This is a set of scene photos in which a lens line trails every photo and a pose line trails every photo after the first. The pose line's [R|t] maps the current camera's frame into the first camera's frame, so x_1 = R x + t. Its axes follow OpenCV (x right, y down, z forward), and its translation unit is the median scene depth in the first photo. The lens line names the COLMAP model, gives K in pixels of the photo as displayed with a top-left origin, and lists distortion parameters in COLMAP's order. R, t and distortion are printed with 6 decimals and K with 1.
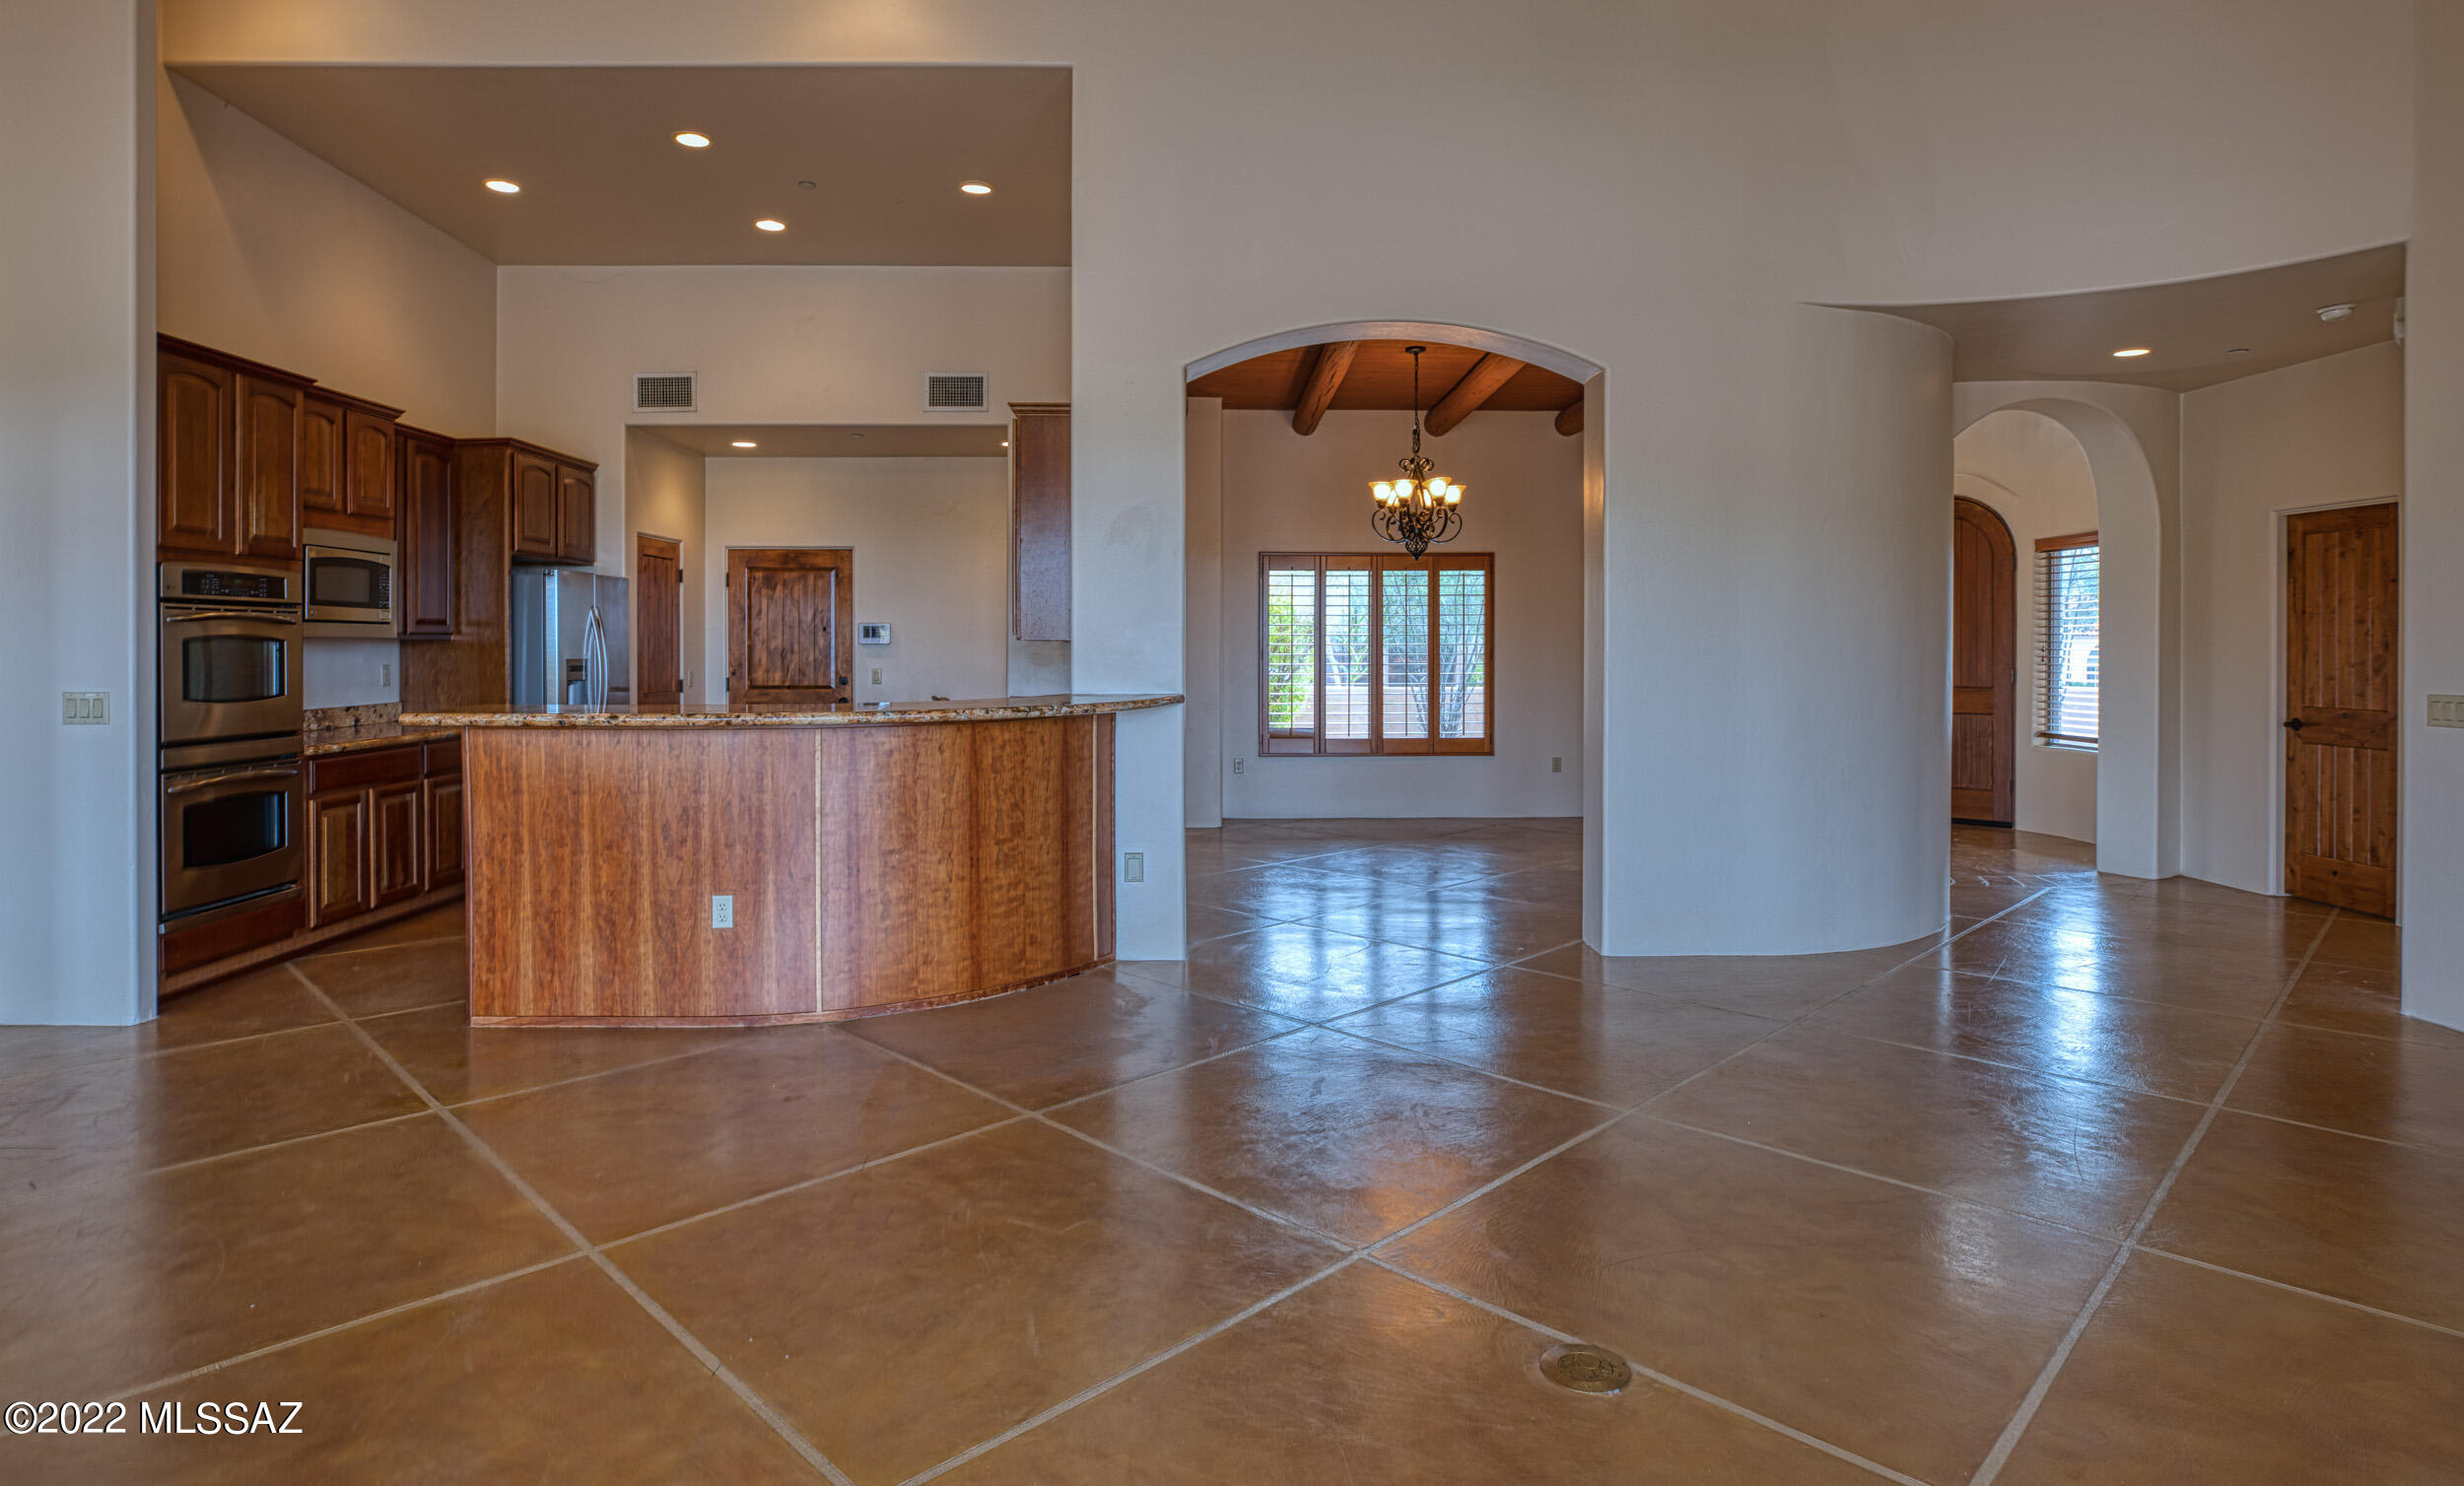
lens RADIAL K [[1309.5, 0, 1231.3], [0, 1309.5, 654.2], [0, 0, 1]] dist [-0.018563, 0.000924]
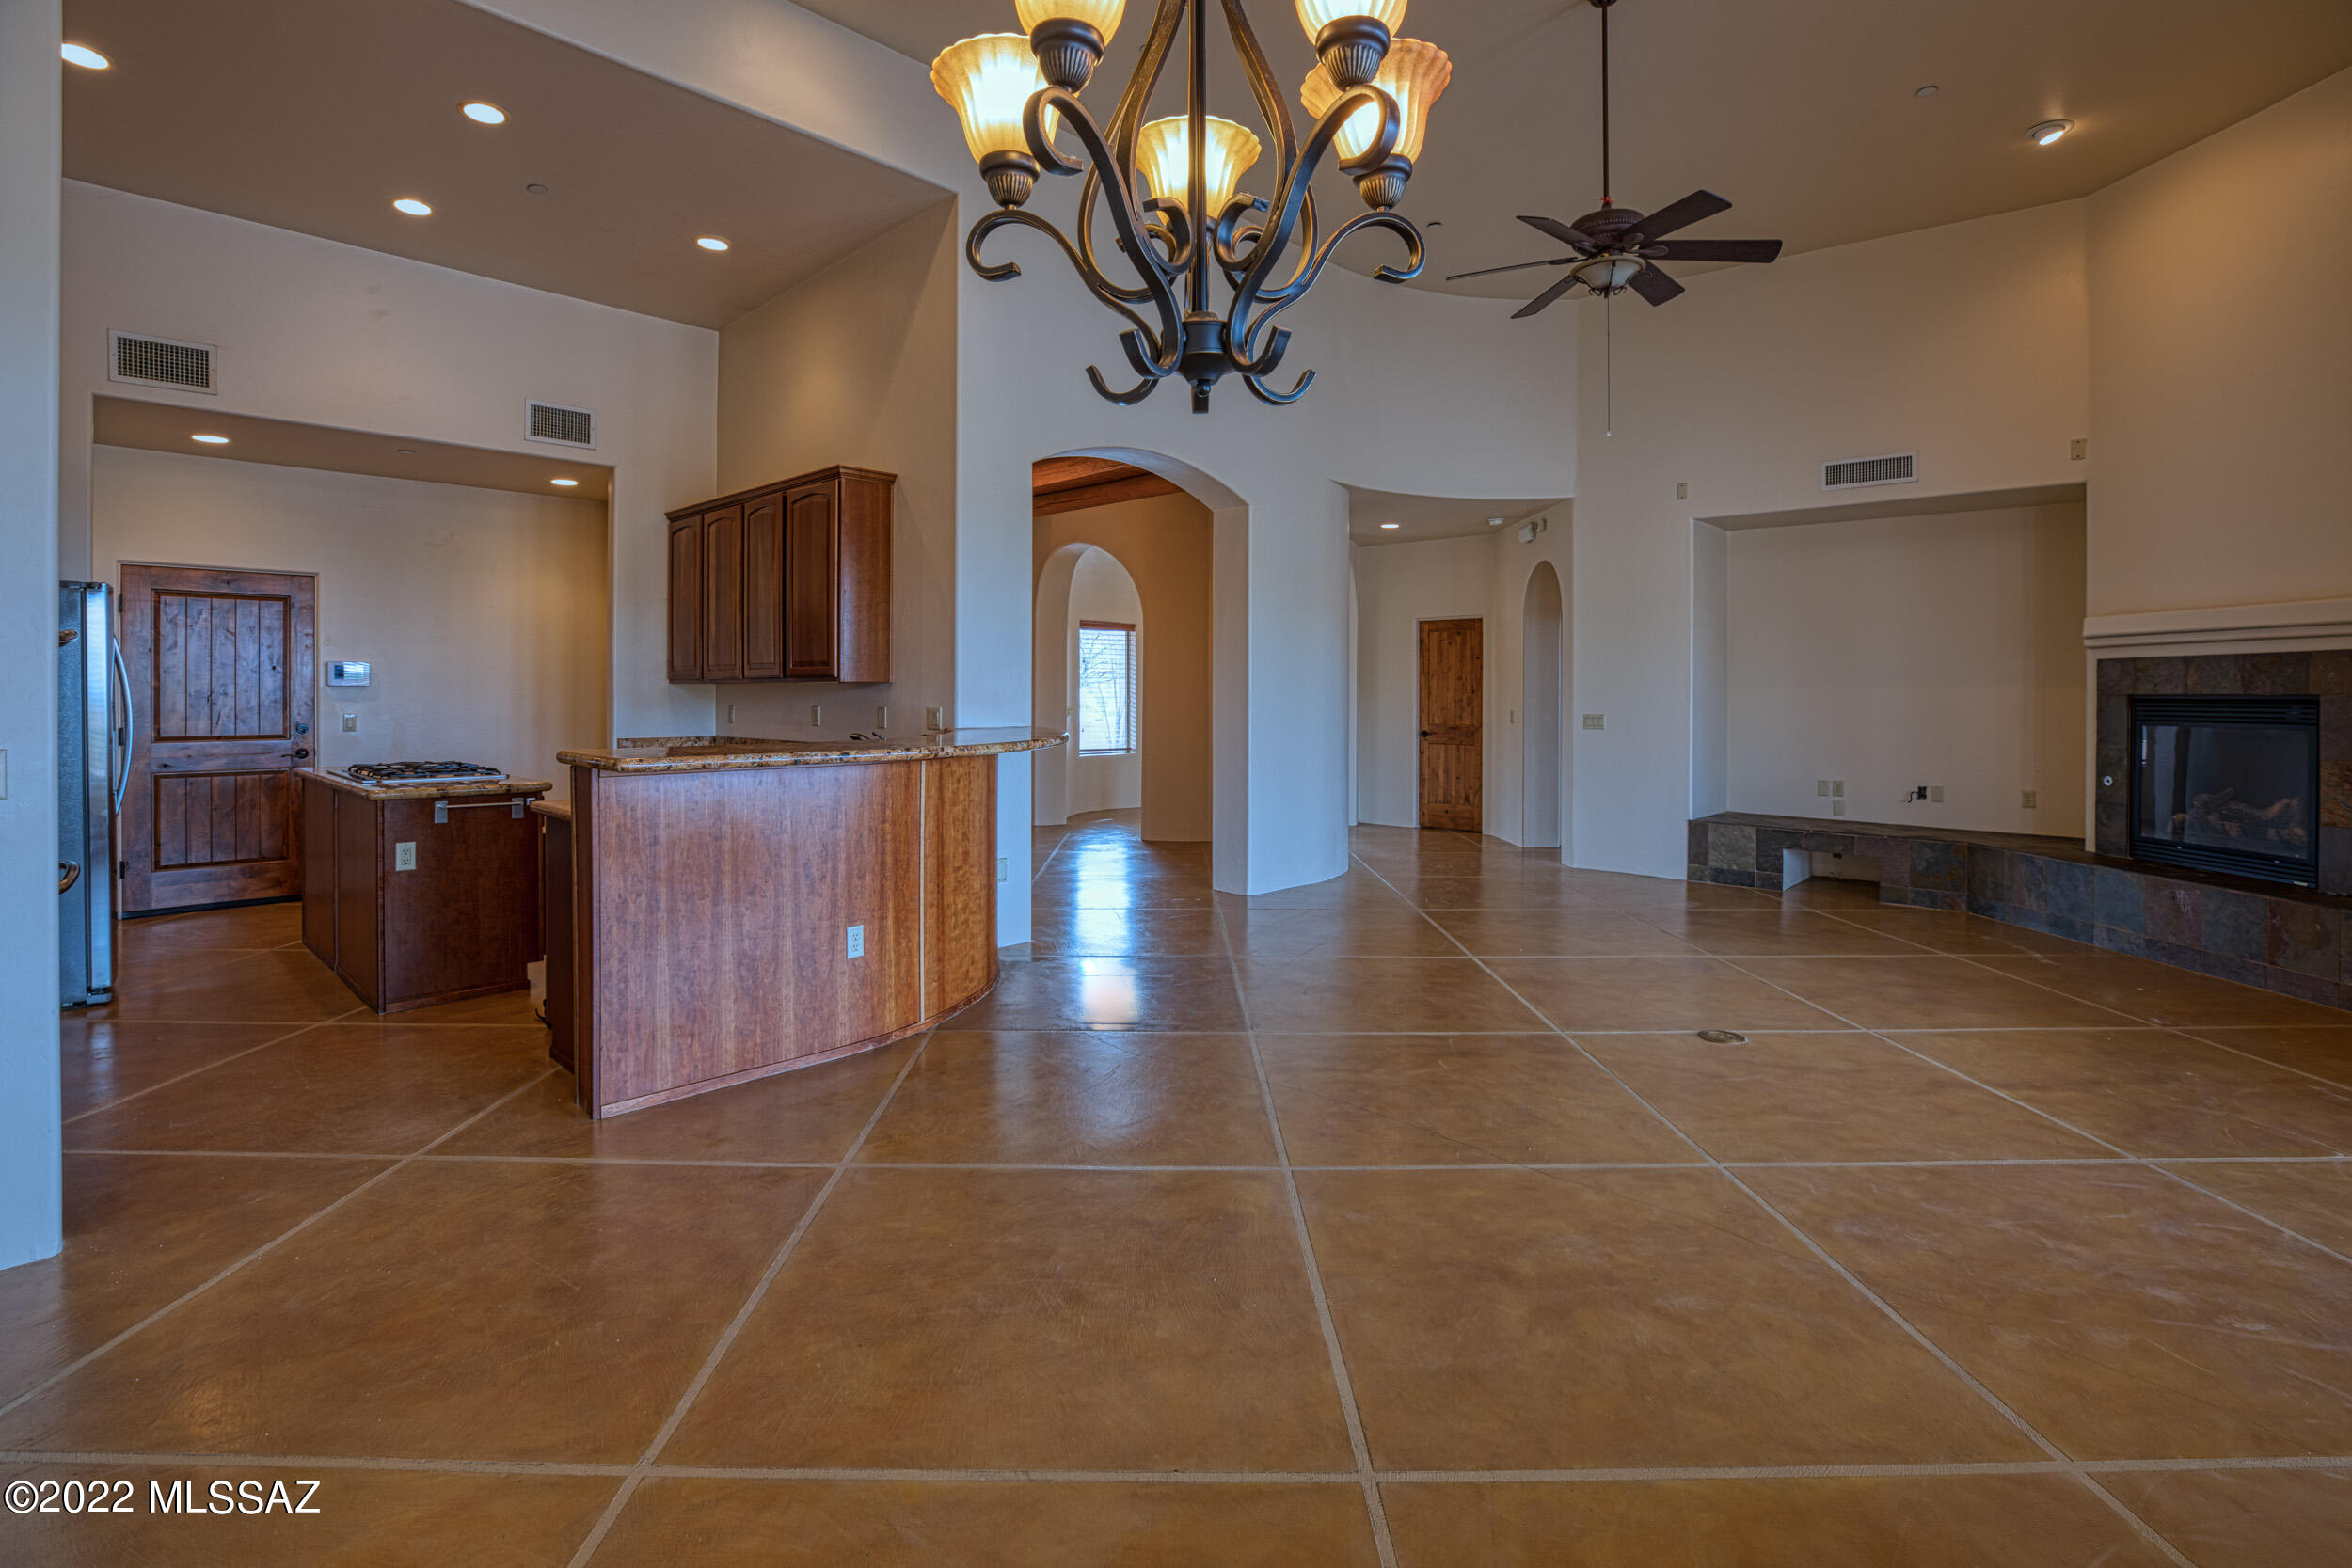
lens RADIAL K [[1096.6, 0, 1172.9], [0, 1096.6, 699.3], [0, 0, 1]] dist [-0.037484, 0.007313]
pose [[0.705995, -0.001577, 0.708215, -0.753555], [0.003694, 0.999992, -0.001456, 0.007576], [-0.708208, 0.003644, 0.705995, 0.195539]]
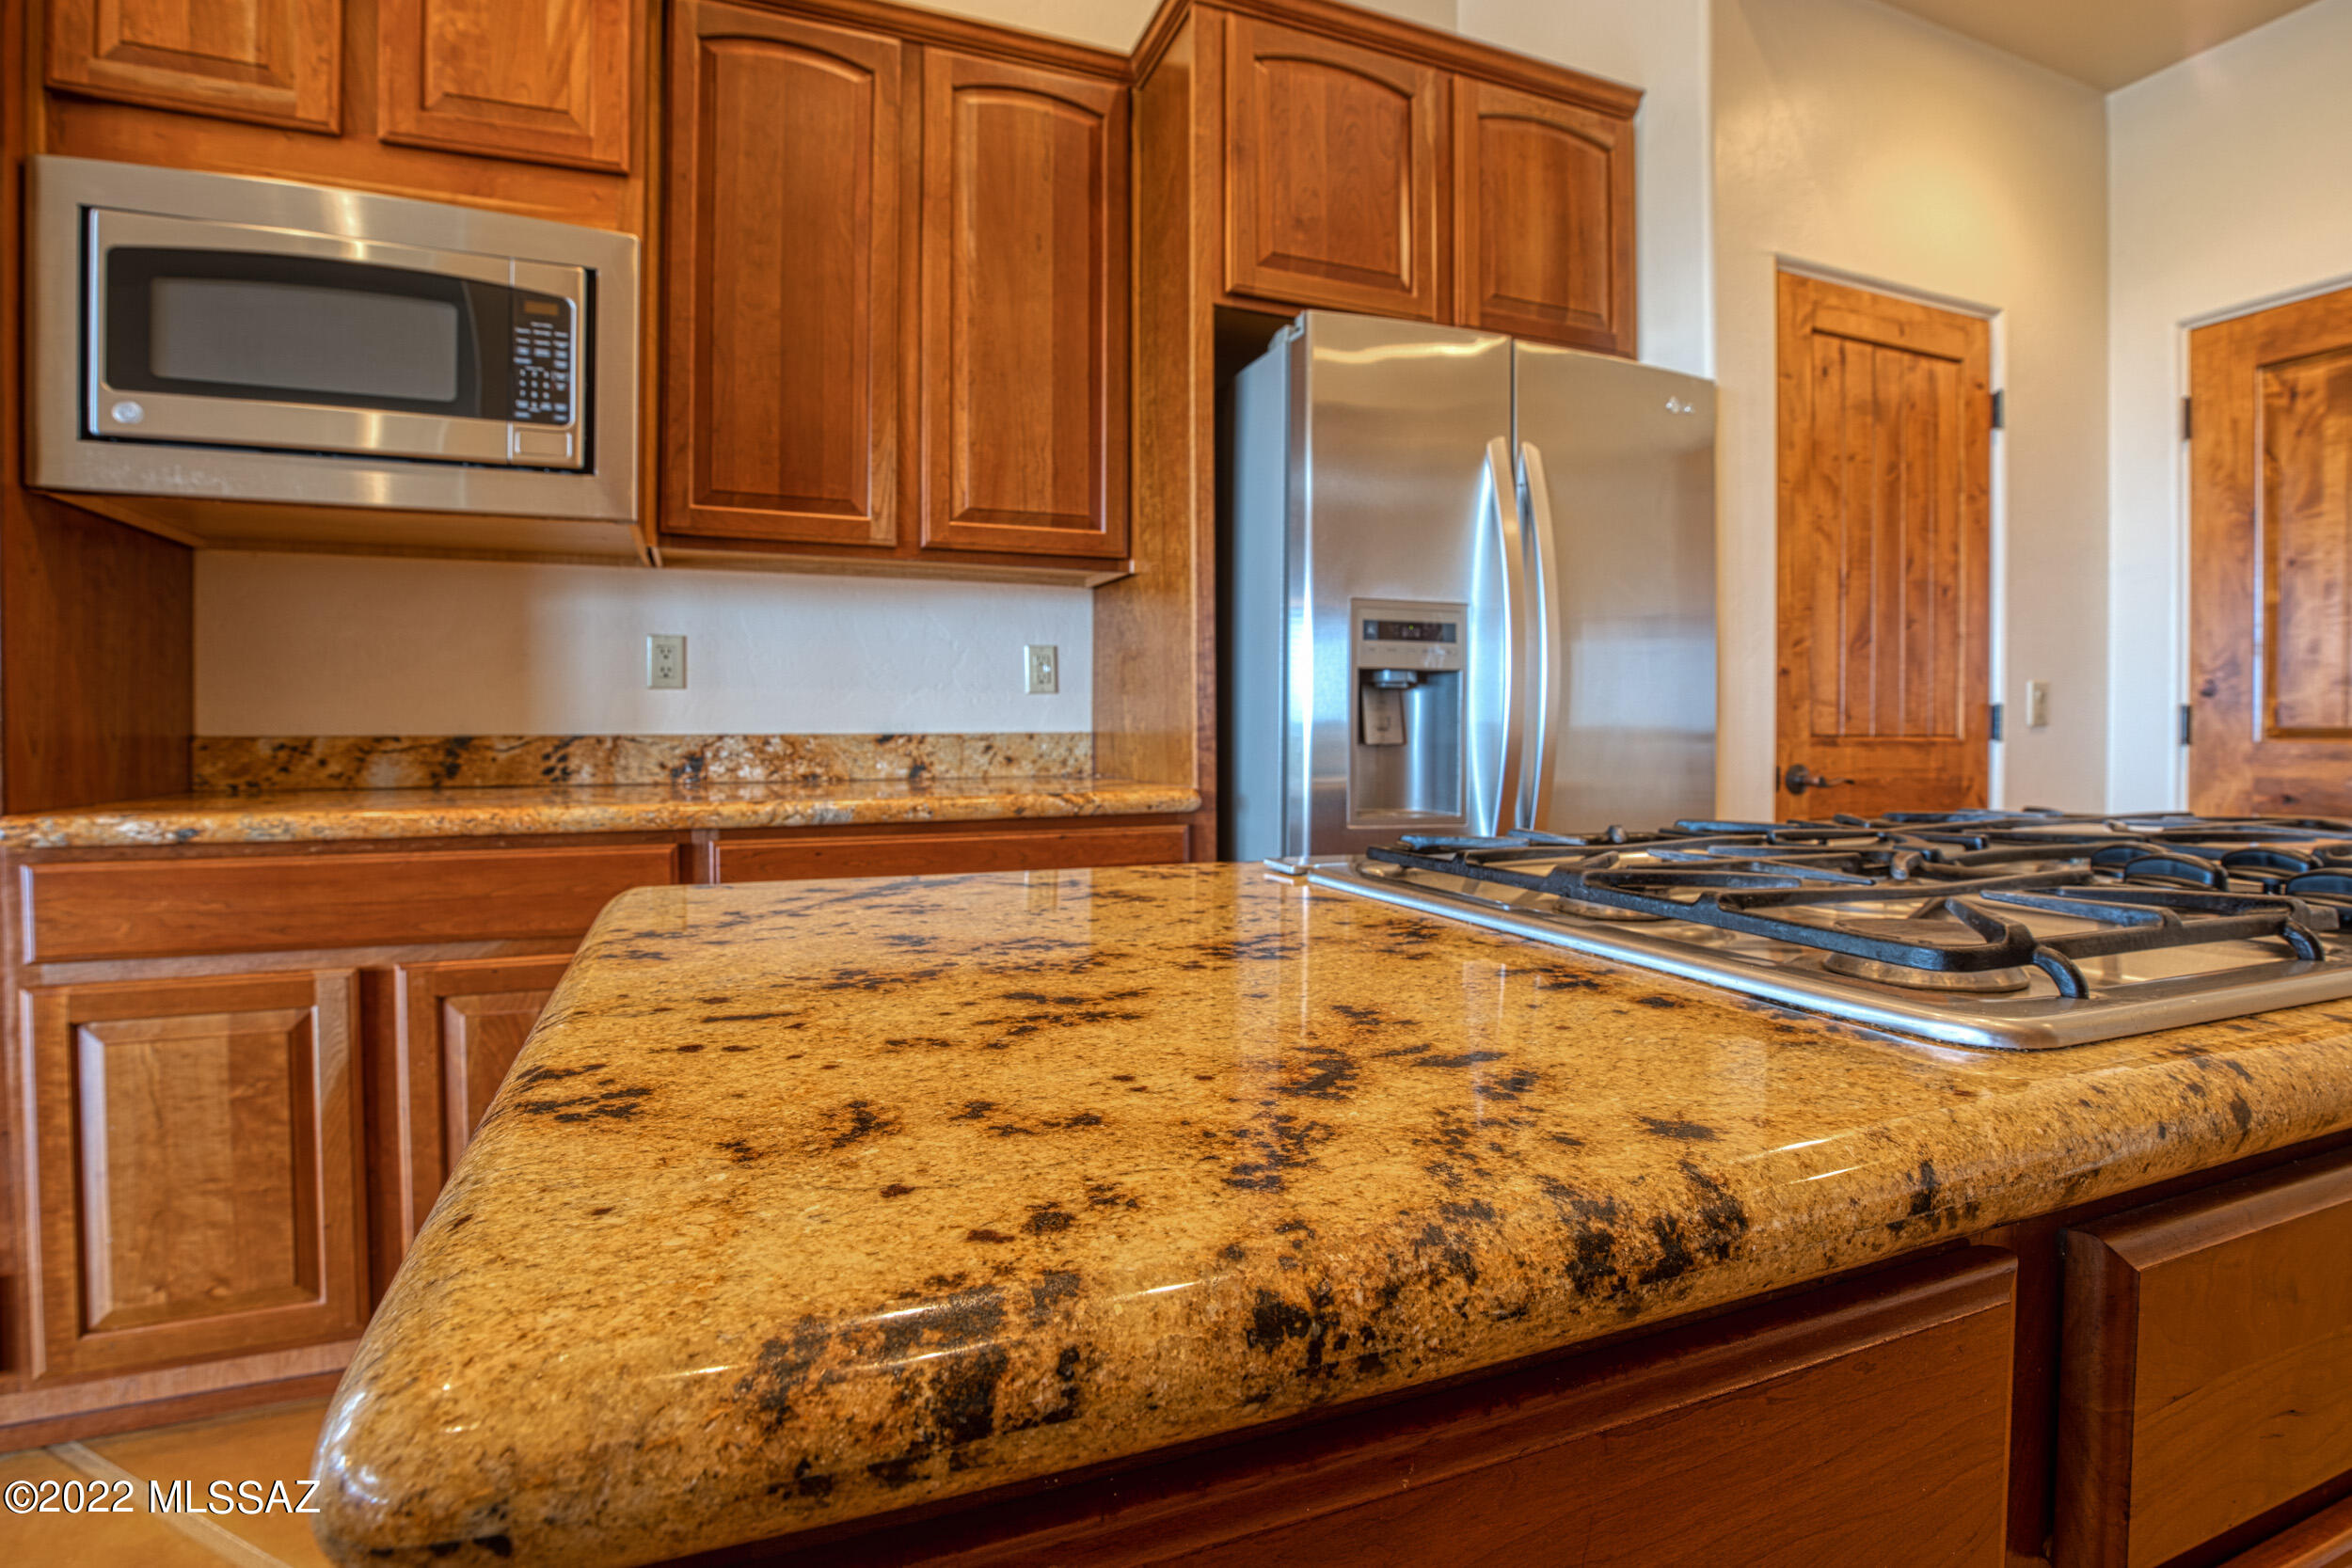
lens RADIAL K [[1010.2, 0, 1218.2], [0, 1010.2, 739.3], [0, 0, 1]] dist [-0.026347, -0.000142]
pose [[0.309886, 0.007430, -0.950745, -0.421670], [-0.005098, 0.999968, 0.006153, 0.051404], [0.950760, 0.002940, 0.309914, 1.306945]]
